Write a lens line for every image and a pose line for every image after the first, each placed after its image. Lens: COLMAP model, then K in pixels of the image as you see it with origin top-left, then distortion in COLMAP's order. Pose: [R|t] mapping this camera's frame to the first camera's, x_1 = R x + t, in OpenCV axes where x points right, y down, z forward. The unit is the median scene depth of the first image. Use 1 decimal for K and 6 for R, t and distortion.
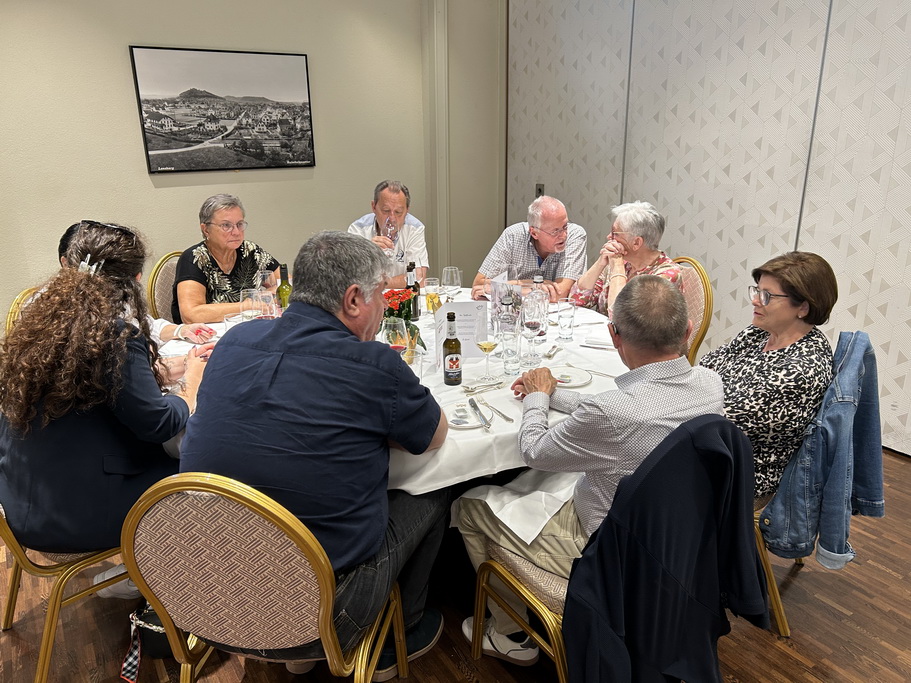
lens RADIAL K [[680.8, 0, 453.4], [0, 680.8, 342.3], [0, 0, 1]] dist [0.032539, -0.018799]
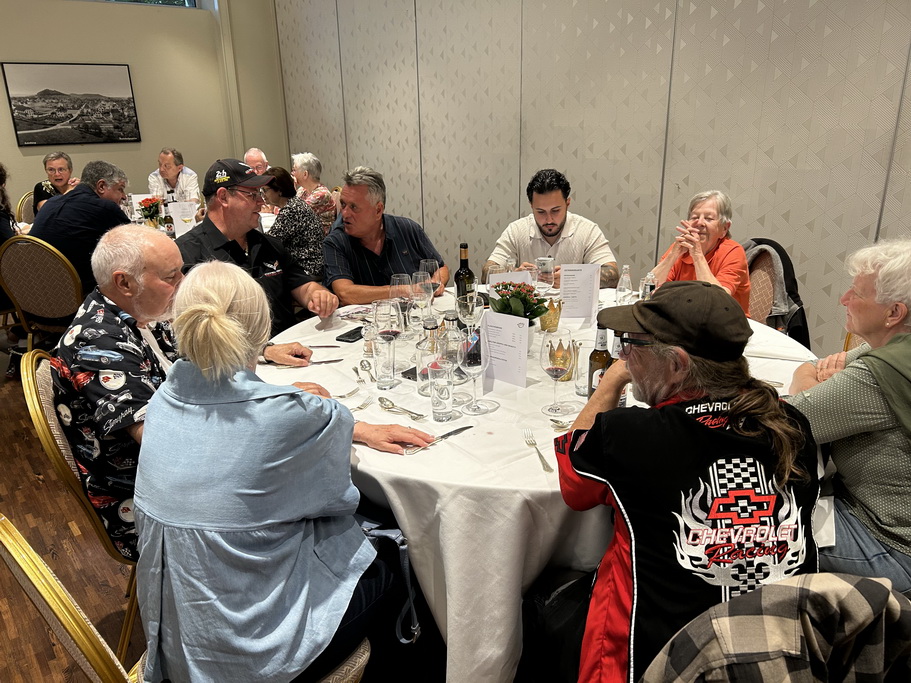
lens RADIAL K [[723.8, 0, 459.0], [0, 723.8, 344.3], [0, 0, 1]] dist [0.024472, -0.025553]
pose [[0.994916, -0.036668, 0.093793, 0.331168], [0.036630, 0.999327, 0.002122, 0.206577], [-0.093808, 0.001324, 0.995589, -0.637268]]
